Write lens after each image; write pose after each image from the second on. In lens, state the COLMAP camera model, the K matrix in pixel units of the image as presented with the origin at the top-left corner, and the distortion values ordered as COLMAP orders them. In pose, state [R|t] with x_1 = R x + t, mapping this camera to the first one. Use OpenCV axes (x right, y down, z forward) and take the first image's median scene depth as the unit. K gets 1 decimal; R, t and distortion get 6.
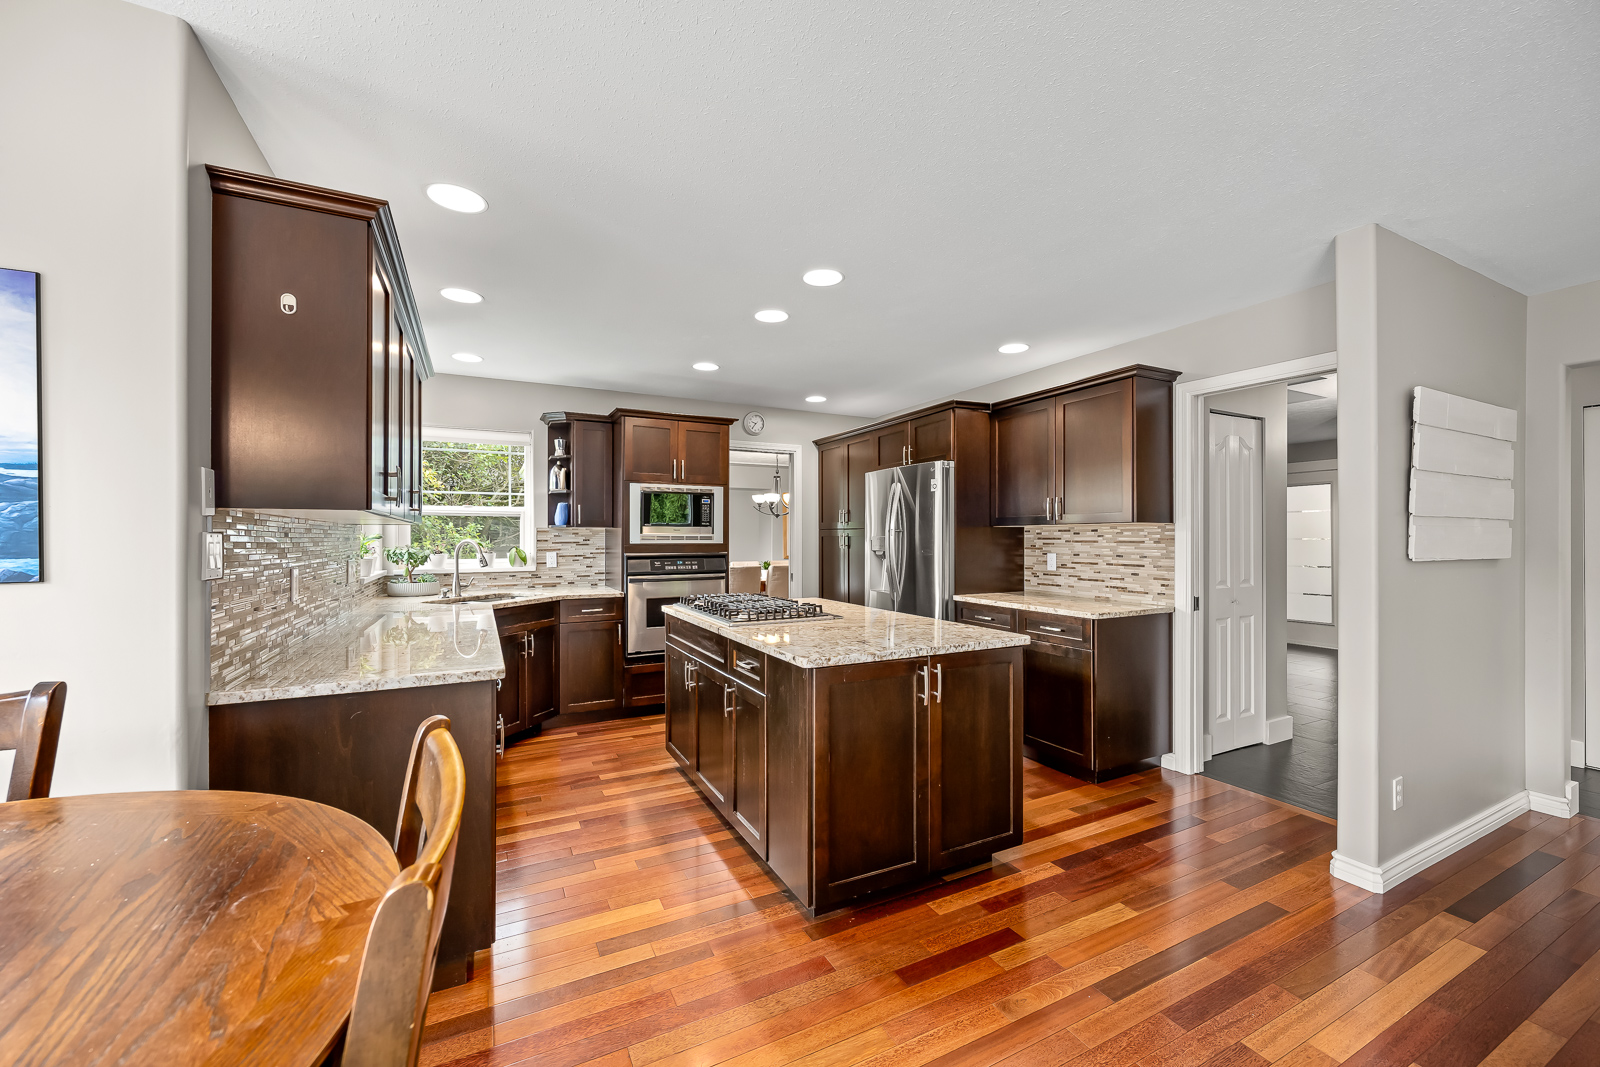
lens RADIAL K [[628.8, 0, 799.4], [0, 628.8, 535.8], [0, 0, 1]] dist [-0.000703, -0.000118]
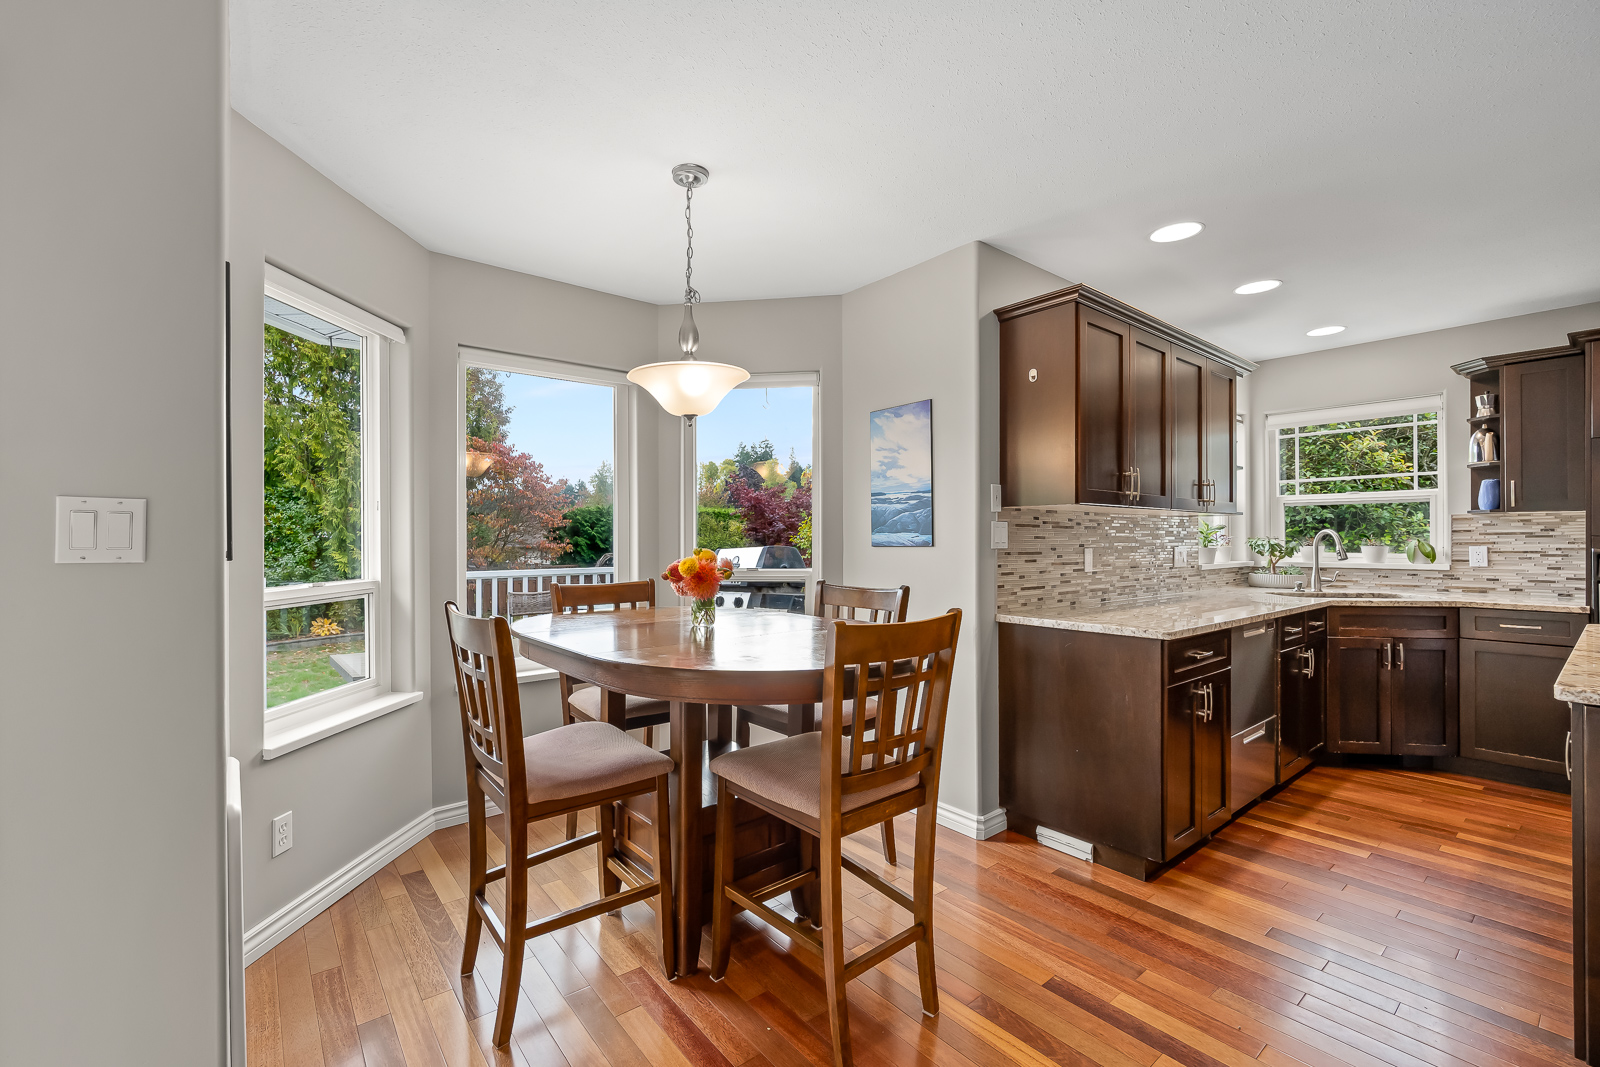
lens RADIAL K [[675.2, 0, 743.9], [0, 675.2, 536.5], [0, 0, 1]] dist [0.000448, 0.000387]
pose [[0.174959, -0.002601, -0.984572, 0.254120], [0.004869, 0.999987, -0.001776, 0.011765], [0.984564, -0.004483, 0.174970, -0.003621]]
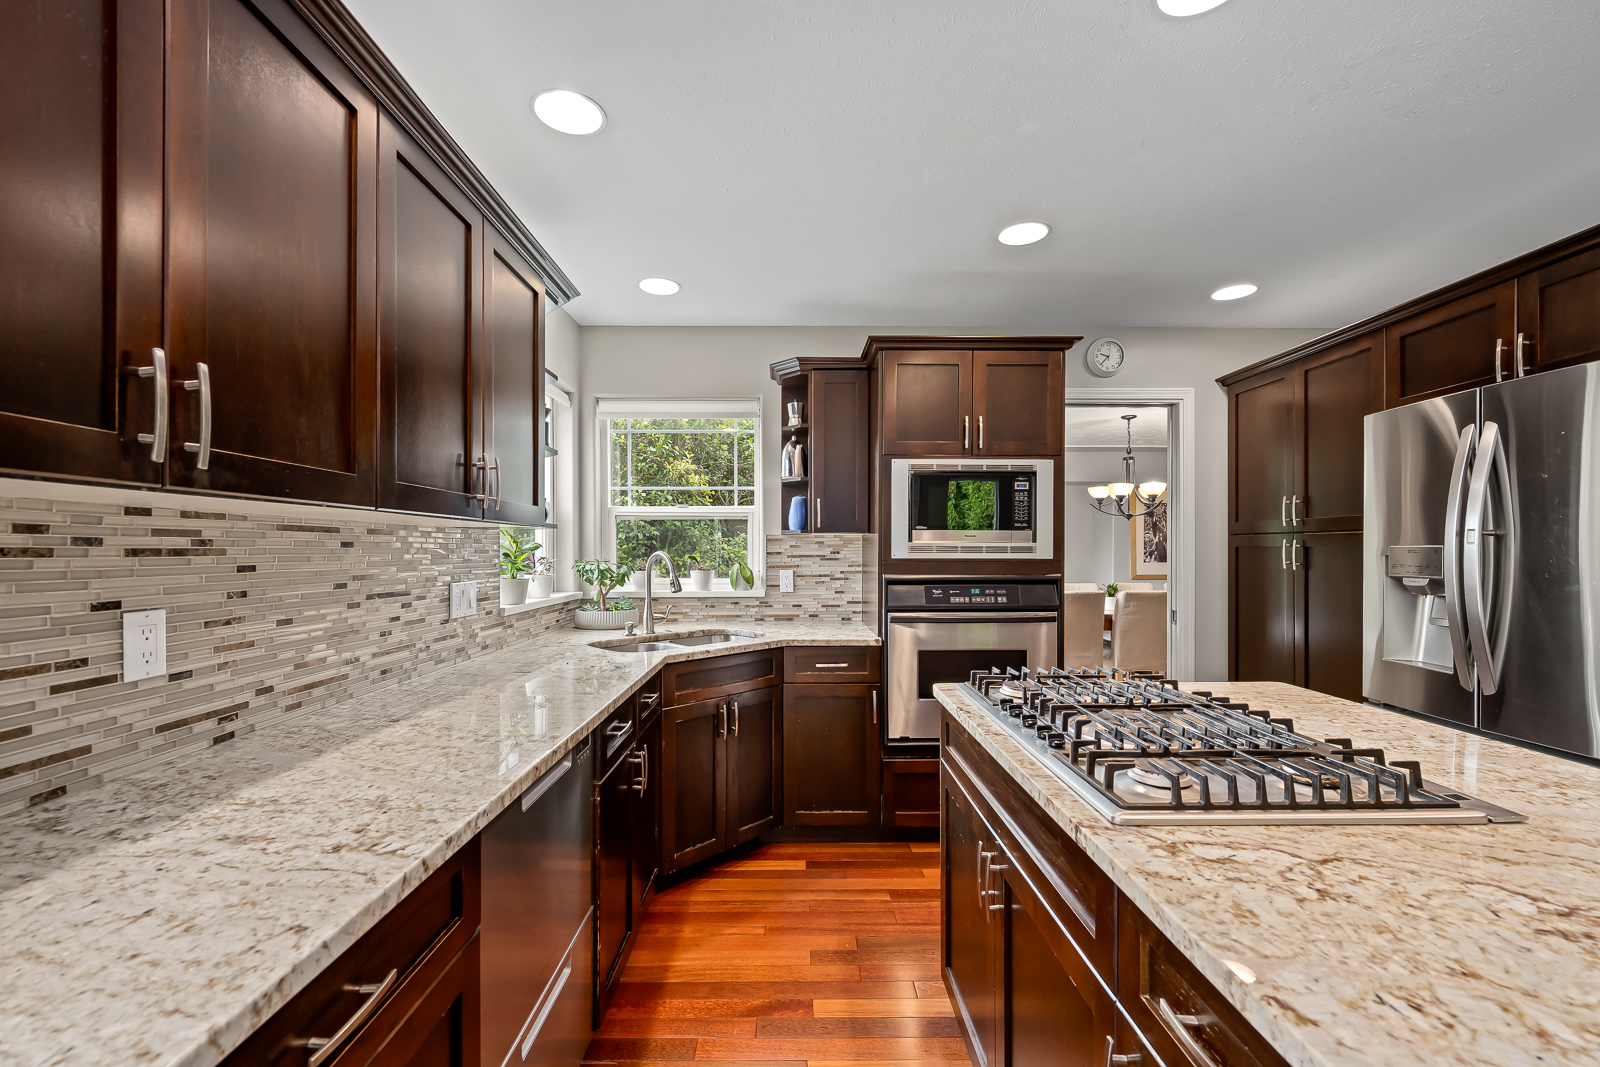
lens RADIAL K [[662.3, 0, 797.6], [0, 662.3, 552.2], [0, 0, 1]] dist [-0.000712, -0.000089]
pose [[0.894160, 0.002343, -0.447742, -0.061572], [0.000784, 0.999977, 0.006800, 0.001651], [0.447747, -0.006431, 0.894137, 0.370148]]
